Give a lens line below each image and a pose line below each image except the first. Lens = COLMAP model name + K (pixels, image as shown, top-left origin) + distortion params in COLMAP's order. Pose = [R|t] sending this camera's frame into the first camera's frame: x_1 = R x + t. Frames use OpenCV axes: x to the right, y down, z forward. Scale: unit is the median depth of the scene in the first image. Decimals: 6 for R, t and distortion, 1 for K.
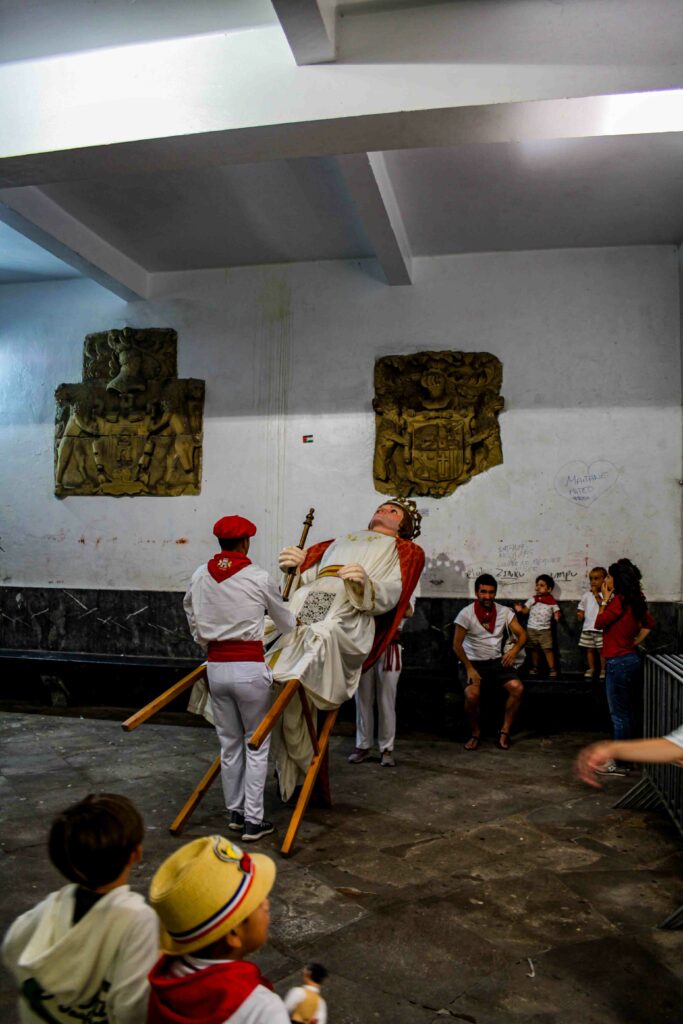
lens RADIAL K [[810.8, 0, 337.7], [0, 810.8, 524.6], [0, 0, 1]] dist [-0.153521, 0.104529]
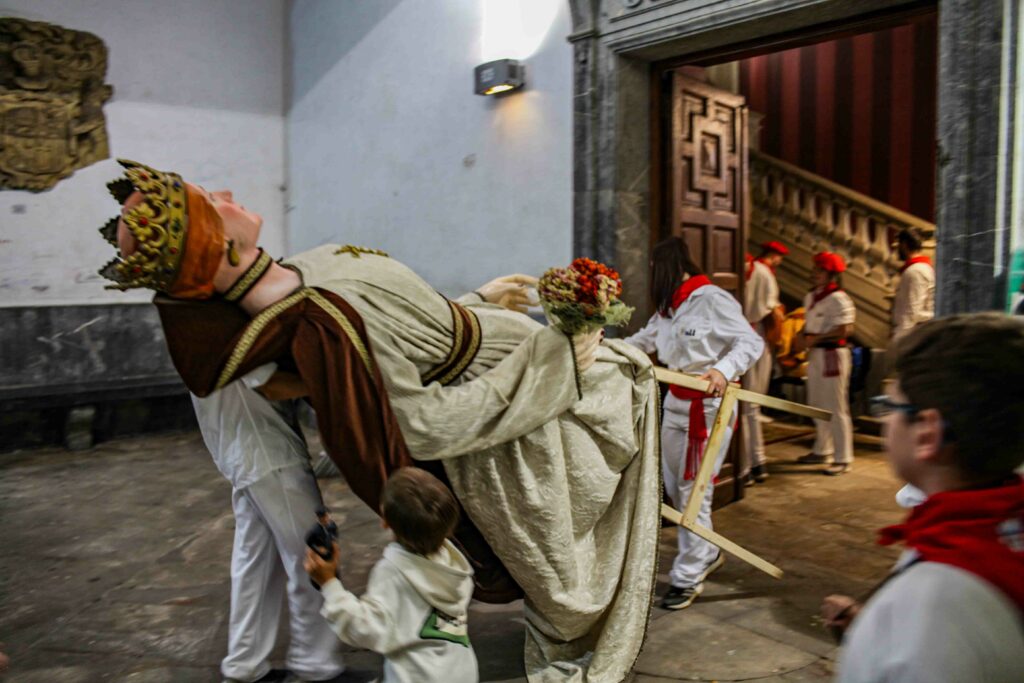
lens RADIAL K [[810.8, 0, 498.1], [0, 810.8, 343.0], [0, 0, 1]] dist [-0.153521, 0.104529]
pose [[0.631569, -0.085836, 0.770554, -0.222562], [-0.018827, 0.991862, 0.125920, 0.013471], [-0.775091, -0.094034, 0.624813, 0.066704]]
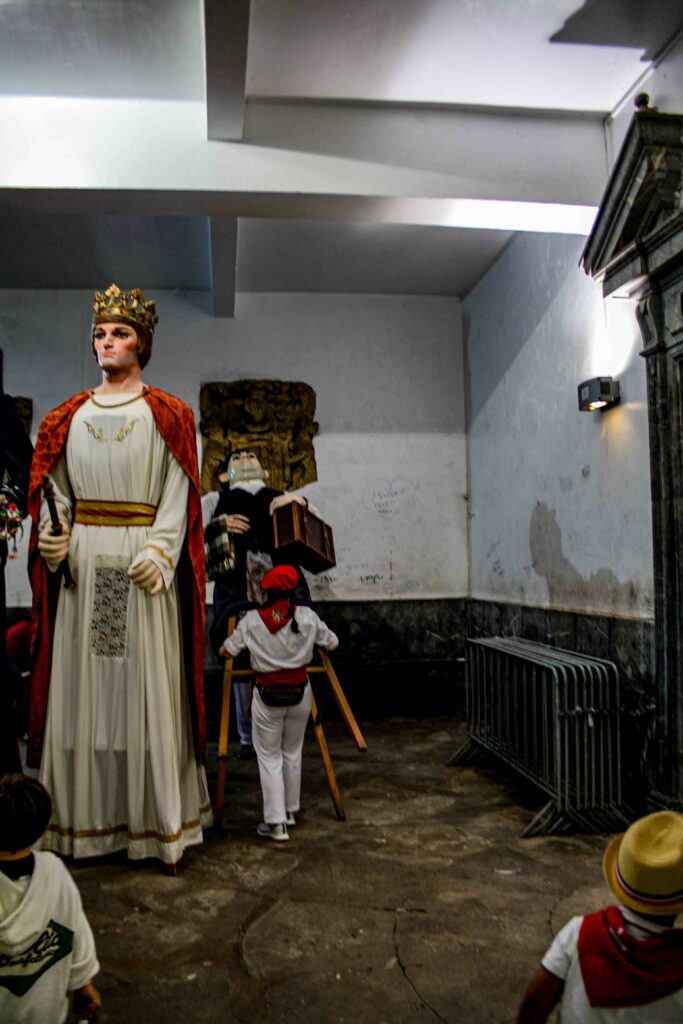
lens RADIAL K [[813.9, 0, 336.1], [0, 813.9, 528.8], [0, 0, 1]] dist [-0.151953, 0.104408]
pose [[0.944522, -0.015956, 0.328060, -0.142803], [0.018079, 0.999831, -0.003423, -0.004746], [-0.327950, 0.009164, 0.944651, -0.084130]]
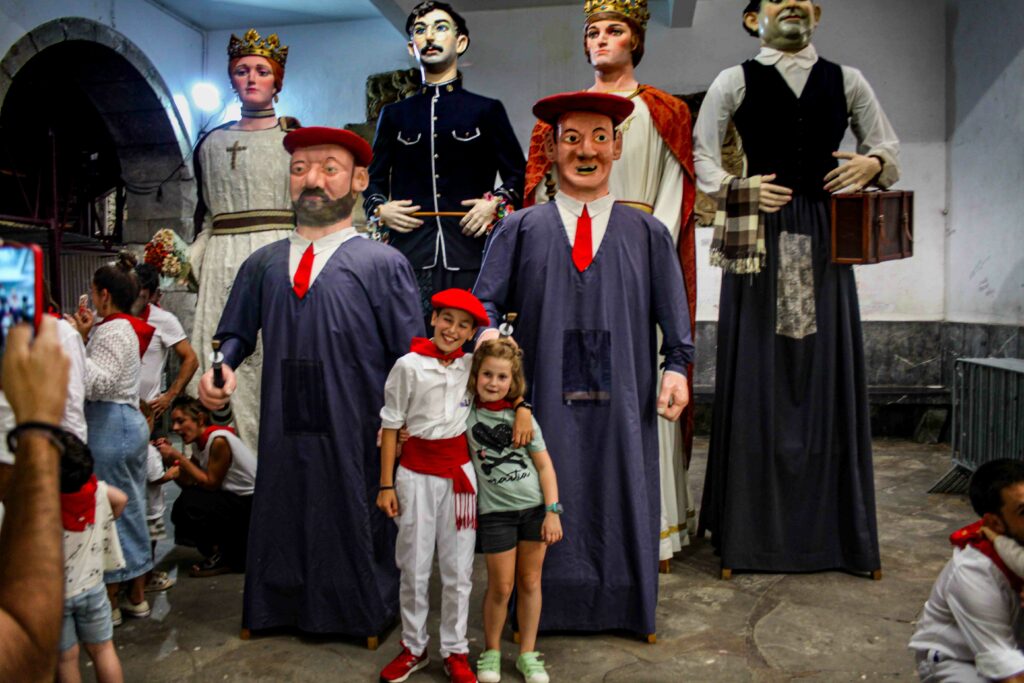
lens RADIAL K [[813.9, 0, 499.9], [0, 813.9, 344.9], [0, 0, 1]] dist [-0.151953, 0.104408]
pose [[0.999315, -0.022113, 0.029674, -0.202963], [0.019418, 0.995911, 0.088231, 0.021266], [-0.031504, -0.087595, 0.995658, -0.068619]]
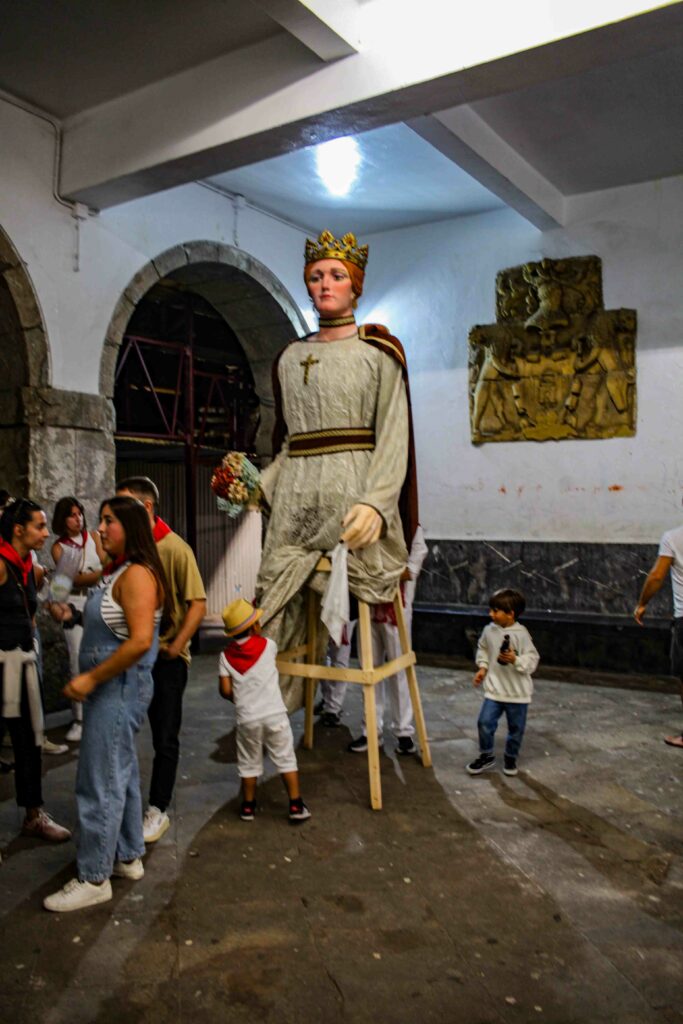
lens RADIAL K [[810.8, 0, 337.7], [0, 810.8, 524.6], [0, 0, 1]] dist [-0.153521, 0.104529]
pose [[0.925415, -0.007102, -0.378888, -0.150854], [0.030015, 0.998057, 0.054601, 0.003483], [0.377764, -0.061901, 0.923831, 0.043682]]
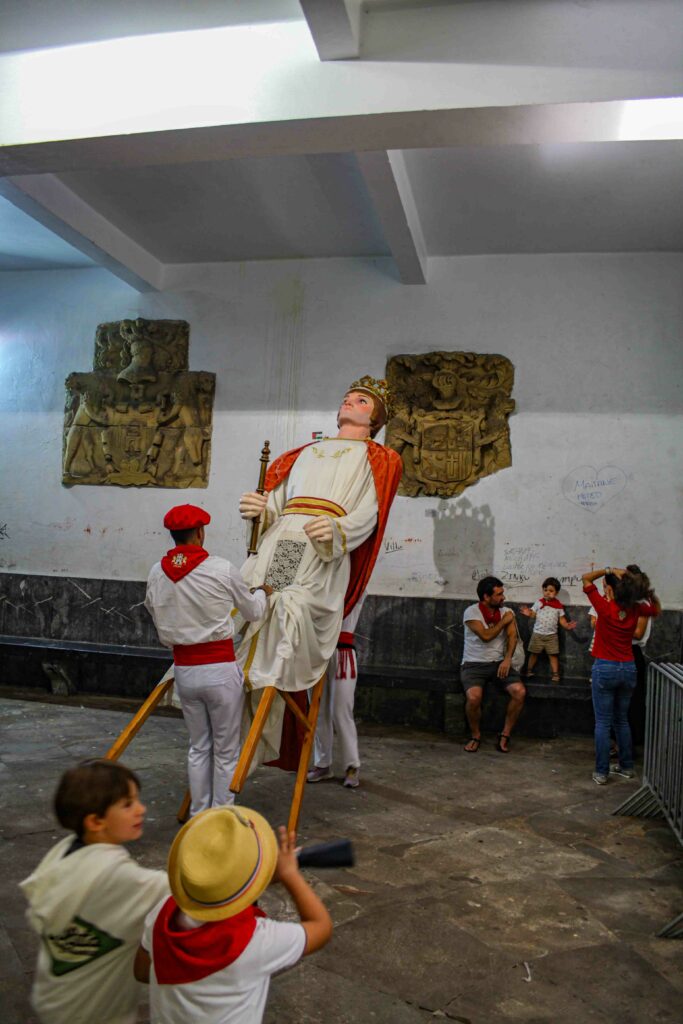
lens RADIAL K [[810.8, 0, 337.7], [0, 810.8, 524.6], [0, 0, 1]] dist [-0.153521, 0.104529]
pose [[0.999477, 0.032024, -0.004486, -0.003599], [-0.032009, 0.999482, 0.003373, 0.000009], [0.004592, -0.003227, 0.999984, 0.001022]]
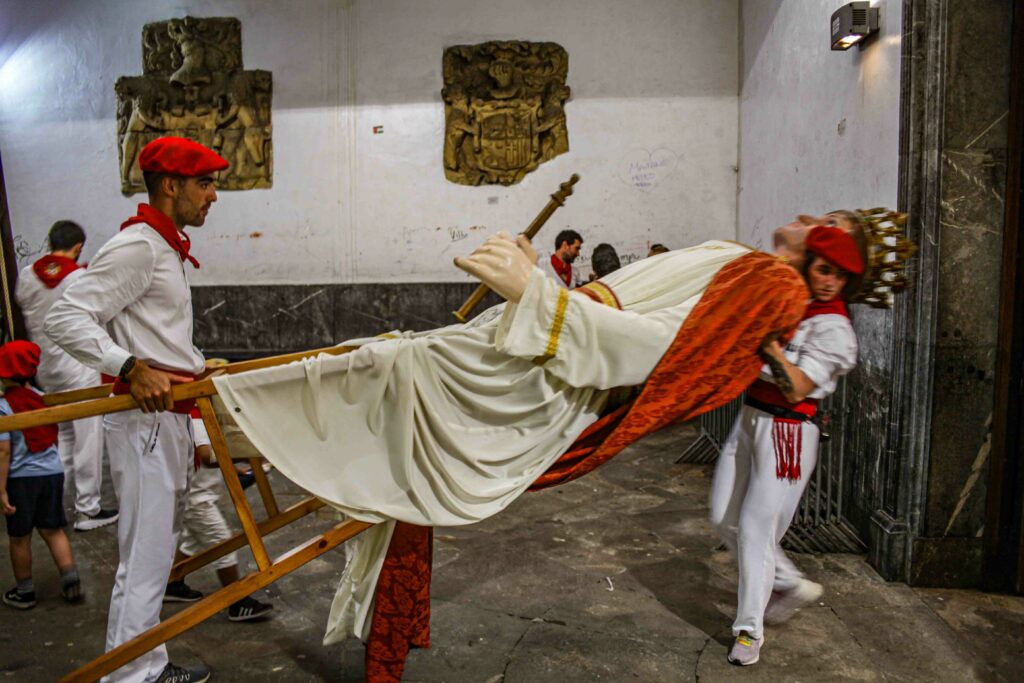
lens RADIAL K [[810.8, 0, 498.1], [0, 810.8, 343.0], [0, 0, 1]] dist [-0.153521, 0.104529]
pose [[0.992050, -0.035827, 0.120638, -0.018939], [0.018018, 0.989180, 0.145598, 0.015528], [-0.124549, -0.142267, 0.981961, -0.039451]]
